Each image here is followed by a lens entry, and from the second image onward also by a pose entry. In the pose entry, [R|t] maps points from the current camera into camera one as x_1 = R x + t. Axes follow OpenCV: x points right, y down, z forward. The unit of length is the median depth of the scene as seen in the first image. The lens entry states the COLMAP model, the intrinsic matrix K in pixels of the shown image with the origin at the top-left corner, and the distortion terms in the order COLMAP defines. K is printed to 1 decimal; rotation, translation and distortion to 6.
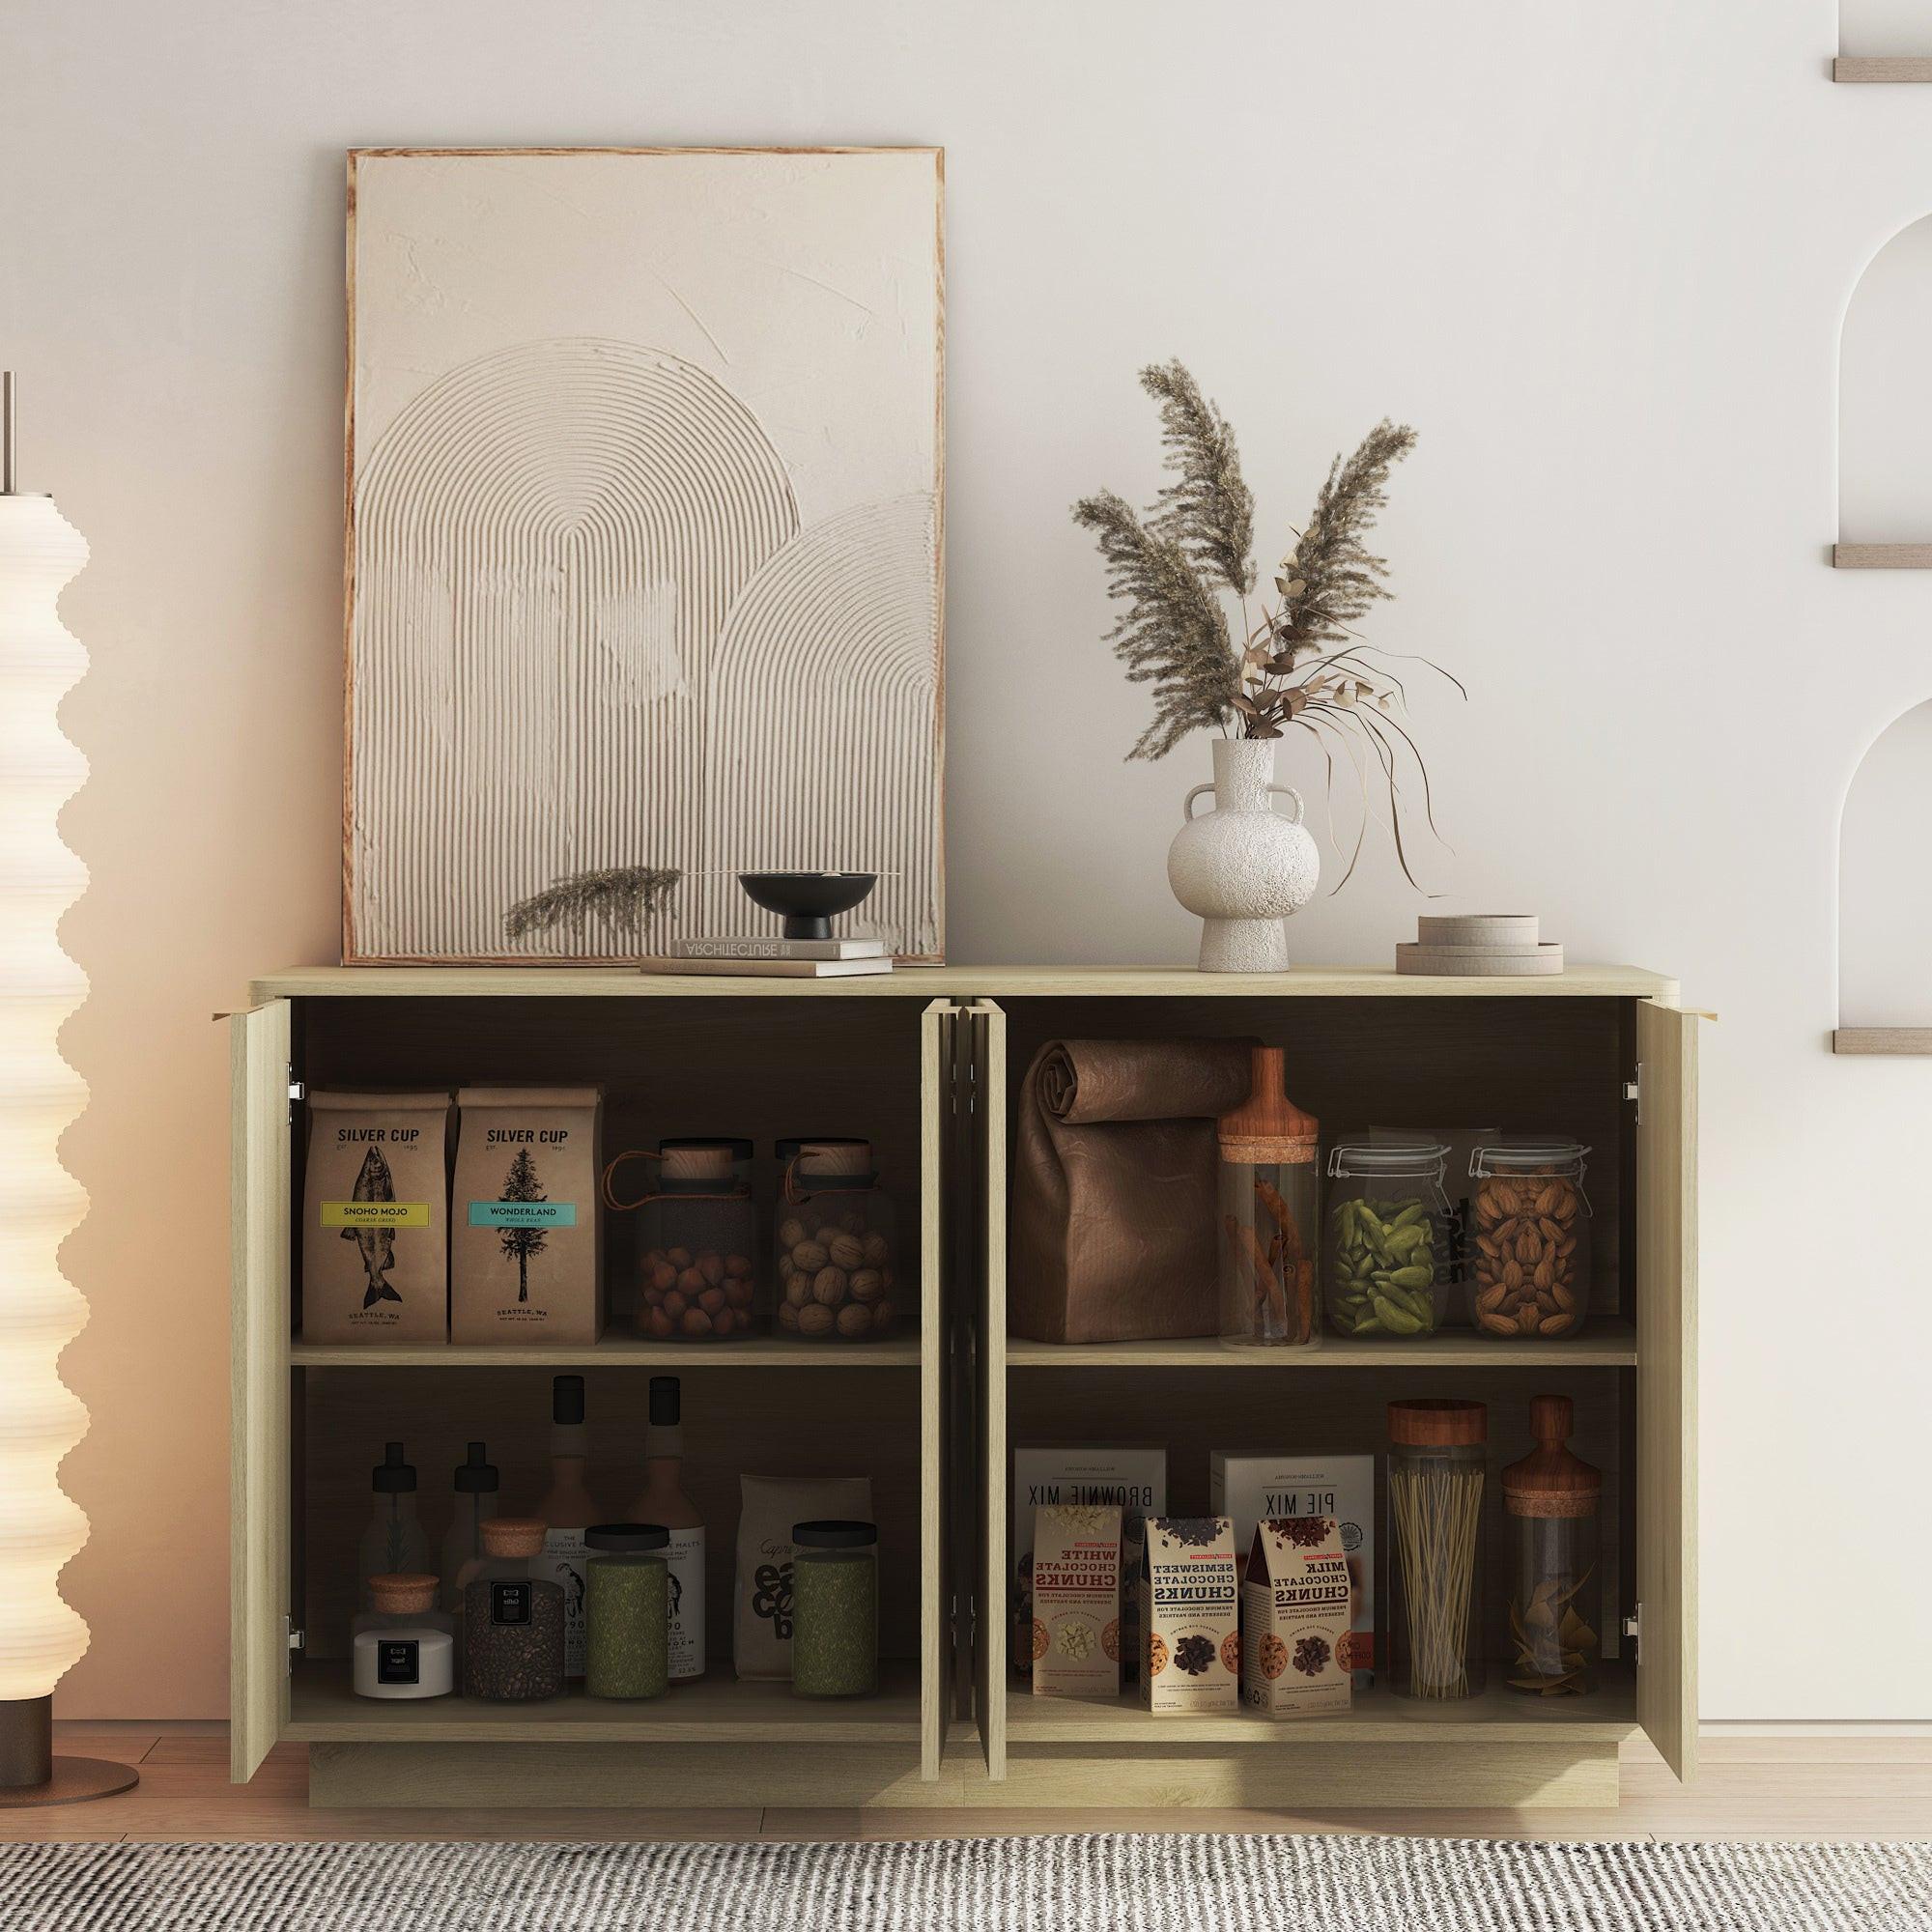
lens RADIAL K [[5104.5, 0, 966.0], [0, 5104.5, 966.0], [0, 0, 1]] dist [-0.049734, 0.534501]
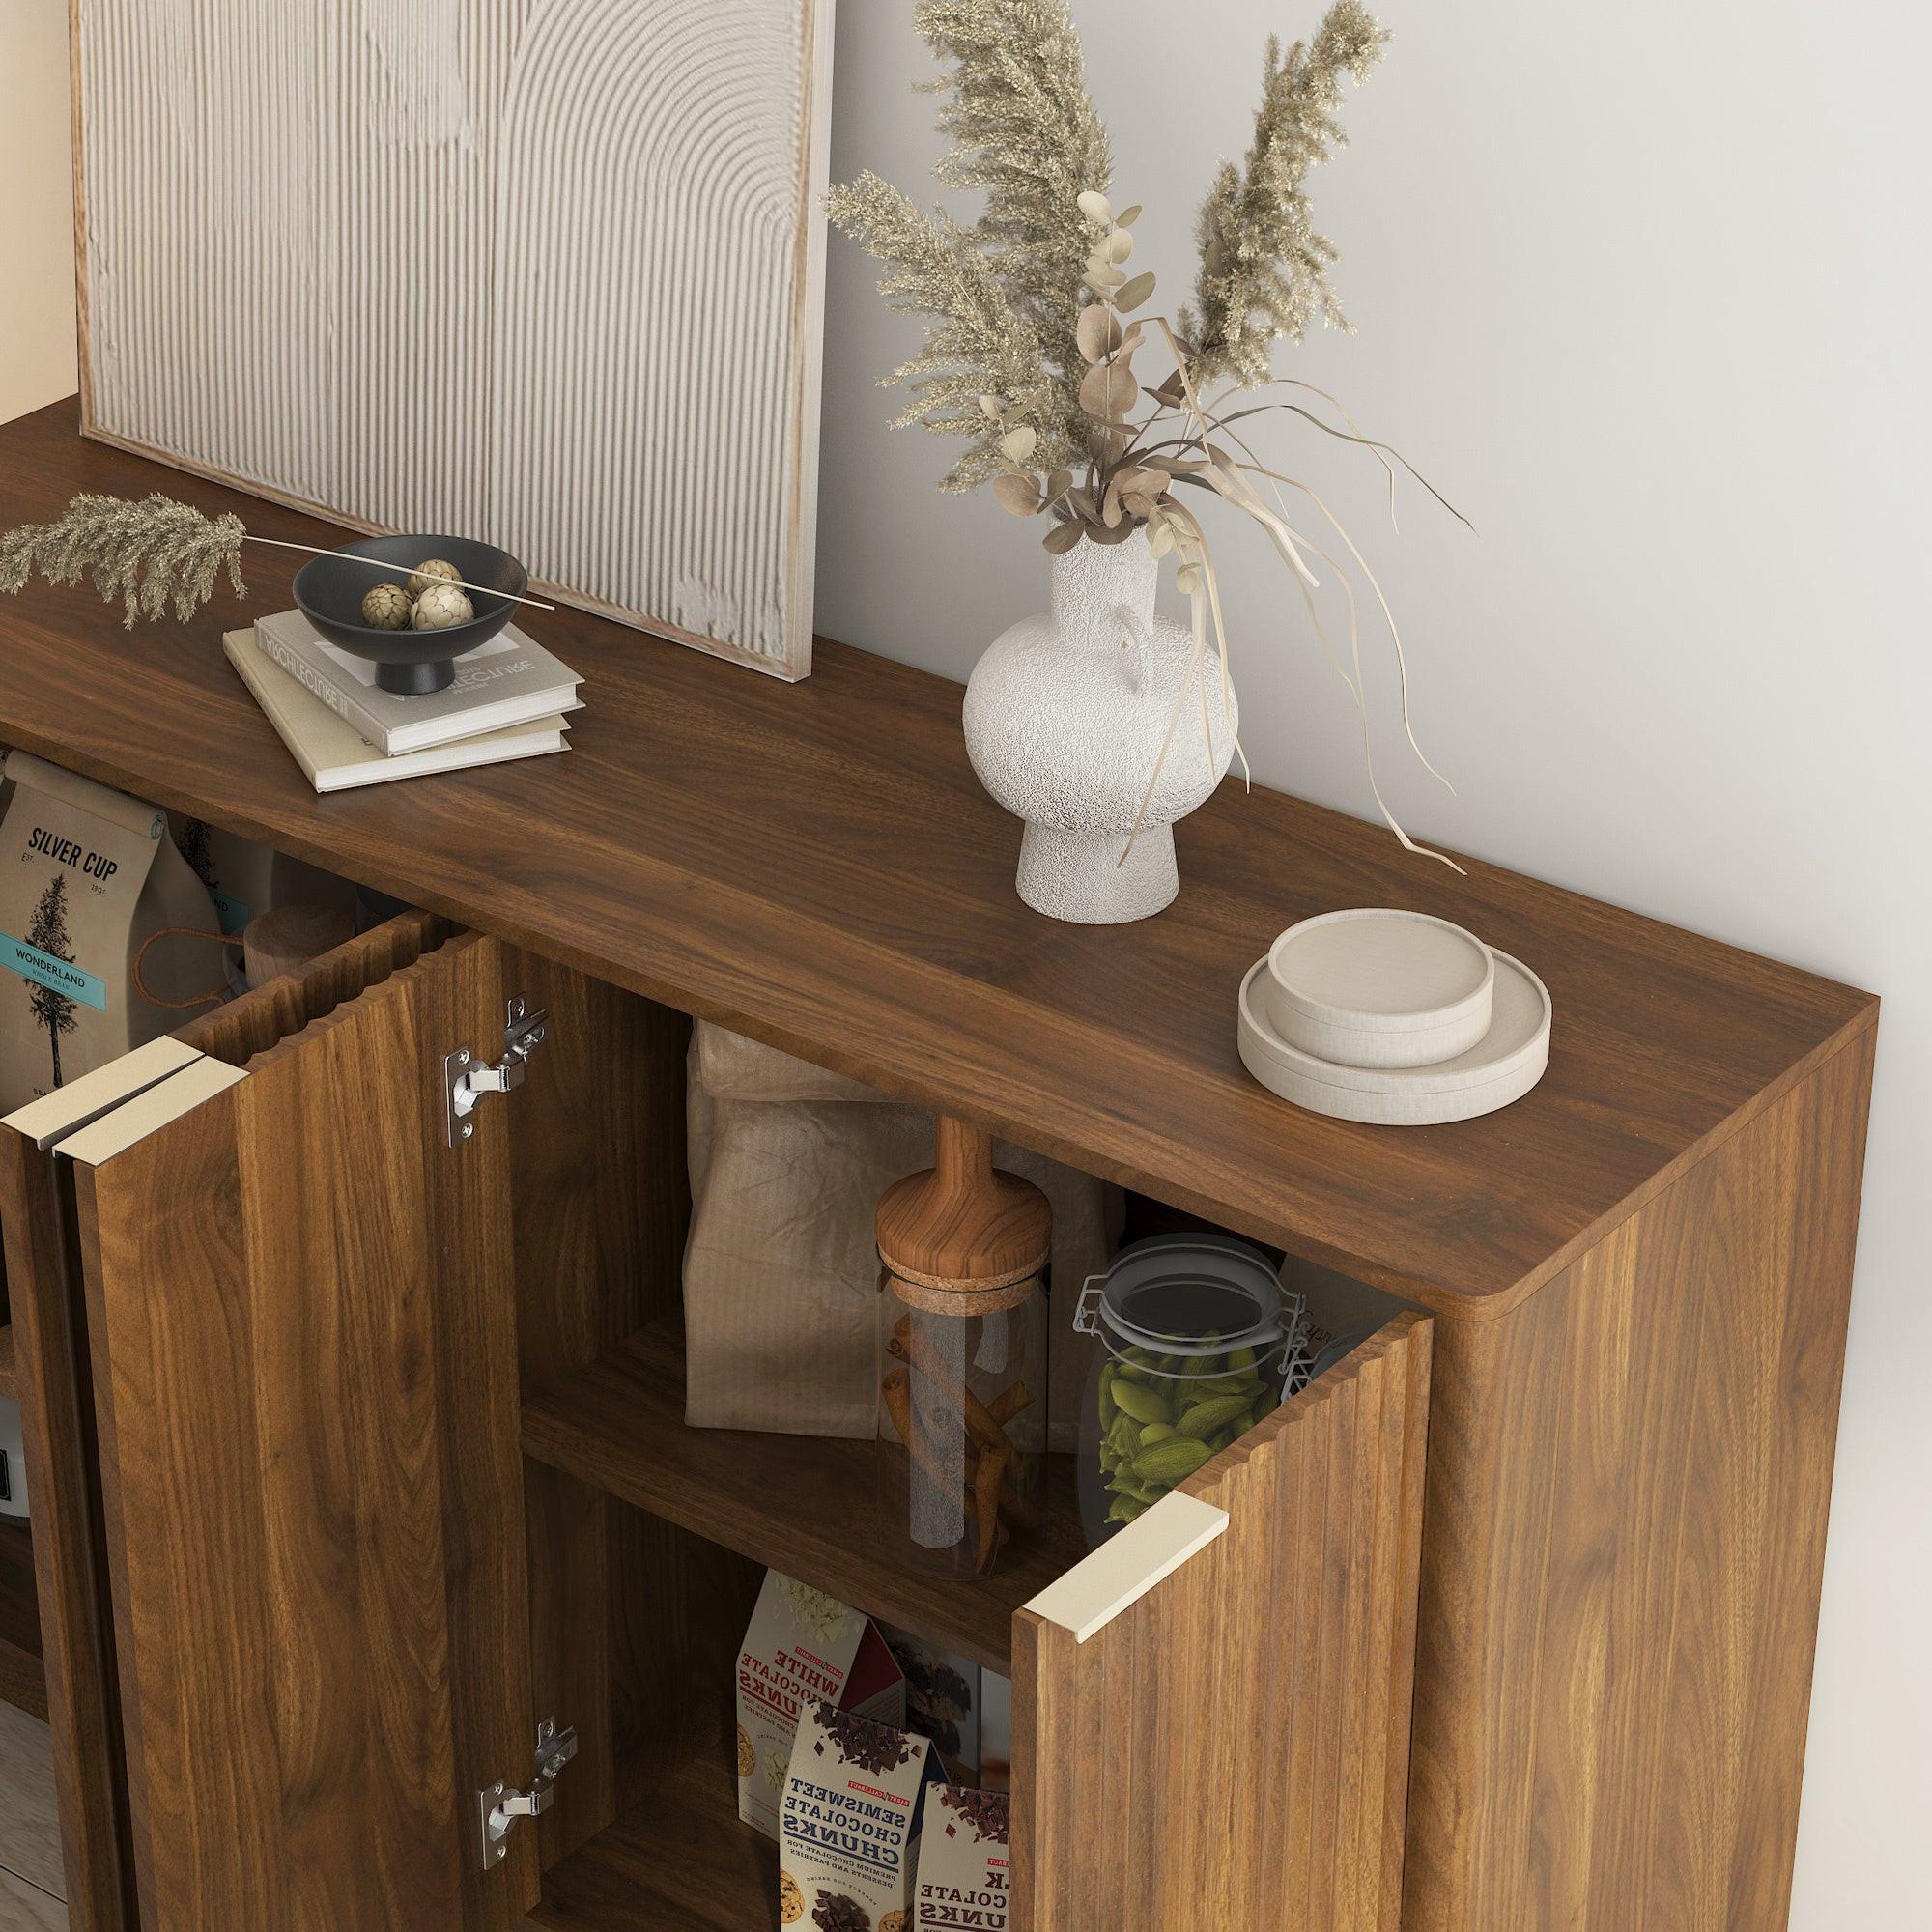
lens RADIAL K [[5104.5, 0, 966.0], [0, 5104.5, 966.0], [0, 0, 1]] dist [-0.049734, 0.534501]
pose [[0.796506, 0.297822, -0.526194, 0.334482], [-0.032284, 0.889981, 0.454853, -0.241536], [0.603768, -0.345306, 0.718490, 0.572924]]
